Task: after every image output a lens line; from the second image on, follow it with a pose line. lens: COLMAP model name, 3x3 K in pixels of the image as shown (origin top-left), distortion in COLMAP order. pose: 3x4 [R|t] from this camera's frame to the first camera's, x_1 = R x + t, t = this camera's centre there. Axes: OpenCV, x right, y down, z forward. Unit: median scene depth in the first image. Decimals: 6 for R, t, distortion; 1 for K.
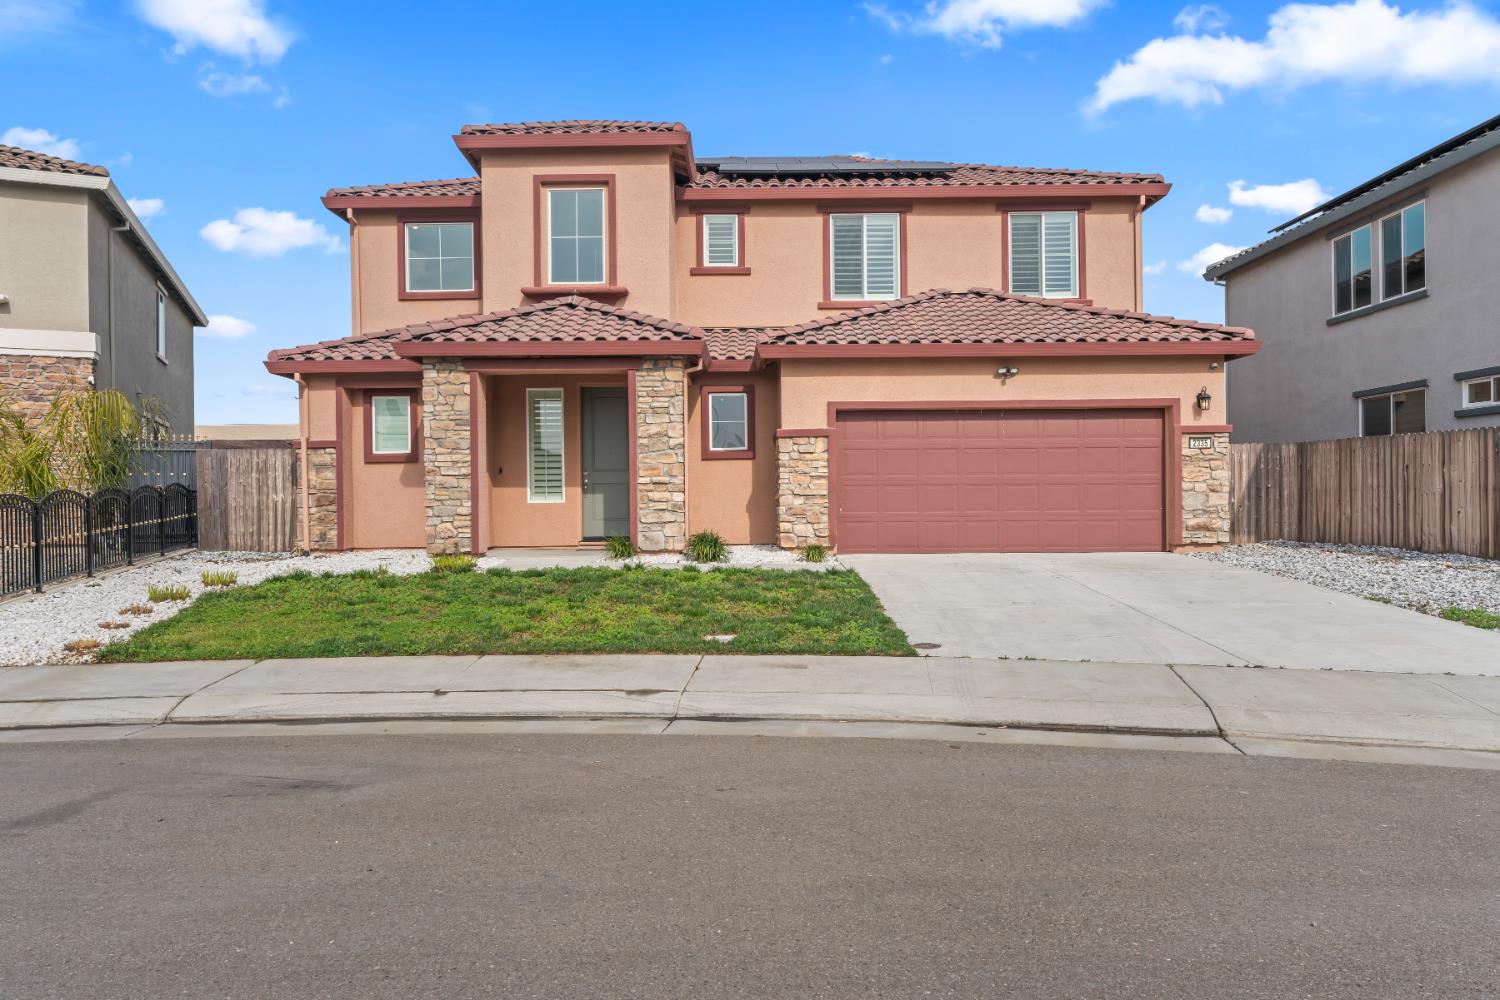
lens RADIAL K [[1032.9, 0, 750.6], [0, 1032.9, 505.7], [0, 0, 1]] dist [0.003713, -0.003806]
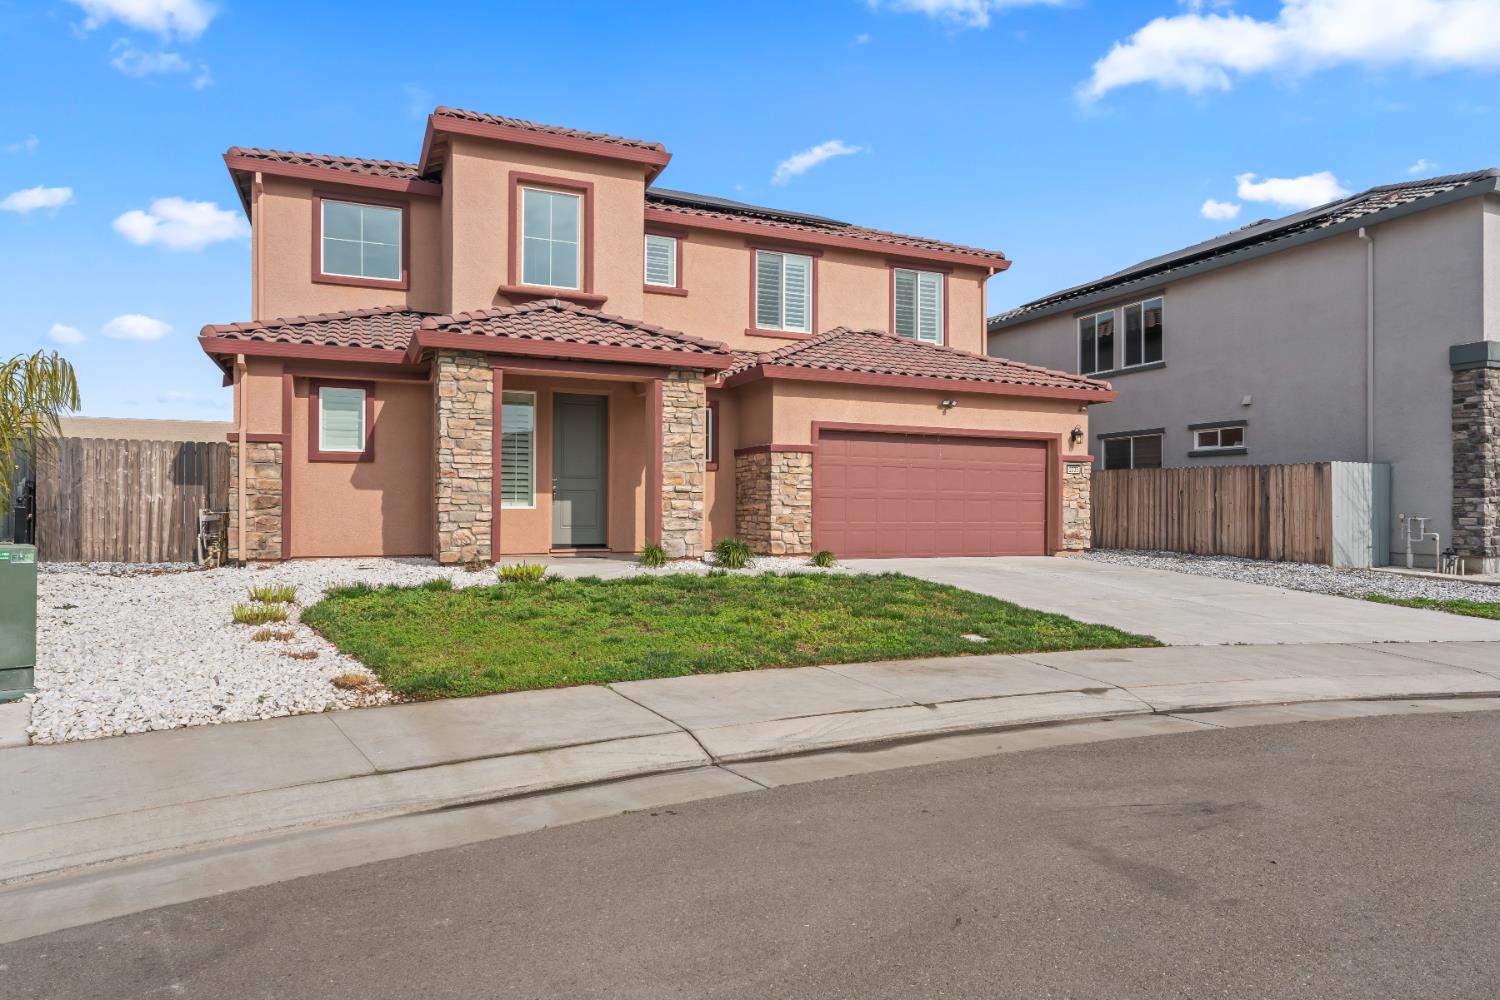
lens RADIAL K [[922.5, 0, 748.6], [0, 922.5, 500.2], [0, 0, 1]] dist [0.000336, 0.002870]
pose [[0.912044, 0.018645, 0.409667, -0.359670], [-0.011664, 0.999741, -0.019534, 0.003425], [-0.409925, 0.013037, 0.912026, 0.124175]]
